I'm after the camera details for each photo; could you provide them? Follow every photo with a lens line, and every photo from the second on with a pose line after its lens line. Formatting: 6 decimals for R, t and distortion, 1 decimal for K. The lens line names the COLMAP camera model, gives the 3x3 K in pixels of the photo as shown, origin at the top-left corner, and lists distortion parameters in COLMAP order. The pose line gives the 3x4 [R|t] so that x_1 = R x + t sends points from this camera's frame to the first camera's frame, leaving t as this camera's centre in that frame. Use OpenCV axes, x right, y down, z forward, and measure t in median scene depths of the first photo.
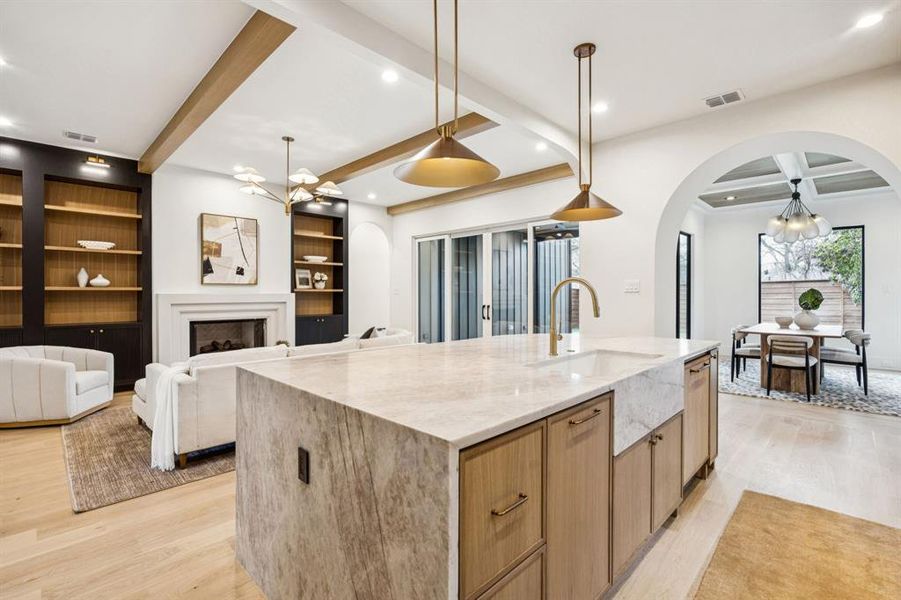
lens RADIAL K [[407.5, 0, 450.5], [0, 407.5, 300.0], [0, 0, 1]] dist [-0.001551, -0.000090]
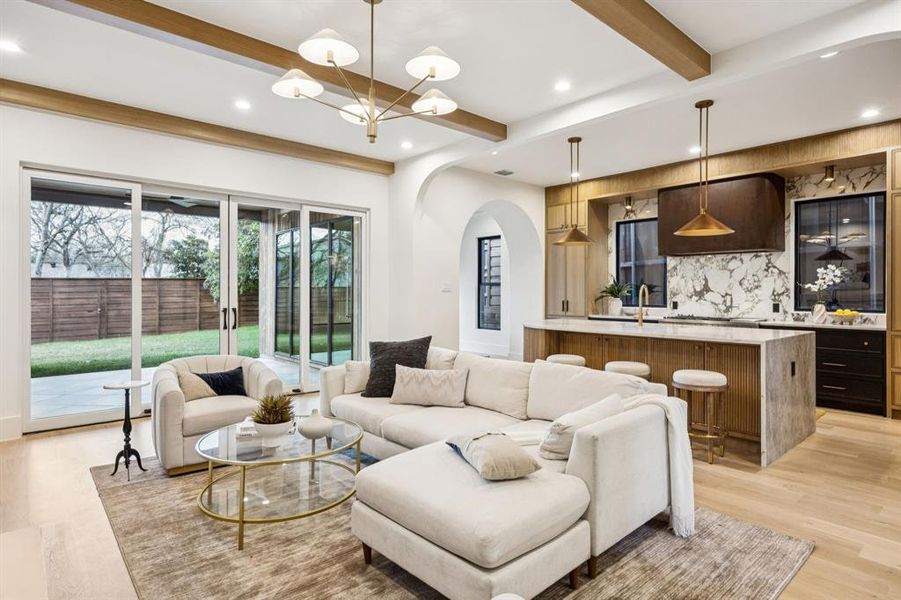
lens RADIAL K [[491.5, 0, 449.6], [0, 491.5, 292.2], [0, 0, 1]] dist [0.004829, 0.001323]
pose [[0.071921, 0.003861, 0.997403, -1.268263], [0.010365, 0.999936, -0.004618, -0.010749], [-0.997356, 0.010670, 0.071876, 1.060111]]
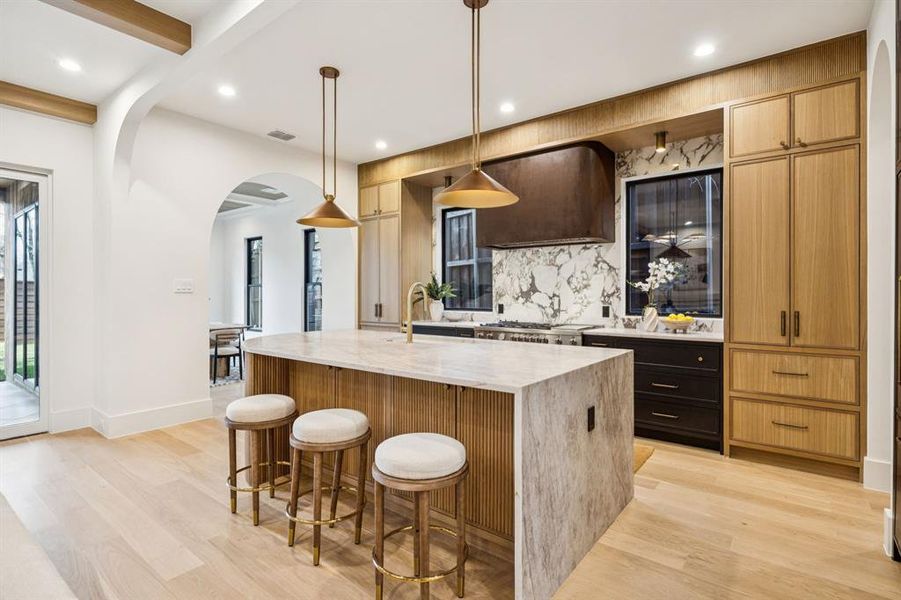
lens RADIAL K [[446.8, 0, 449.1], [0, 446.8, 296.0], [0, 0, 1]] dist [-0.001392, -0.000010]
pose [[-0.105618, -0.001440, 0.994406, -0.704257], [0.014233, 0.999894, 0.002960, -0.007423], [-0.994305, 0.014466, -0.105587, 0.636185]]
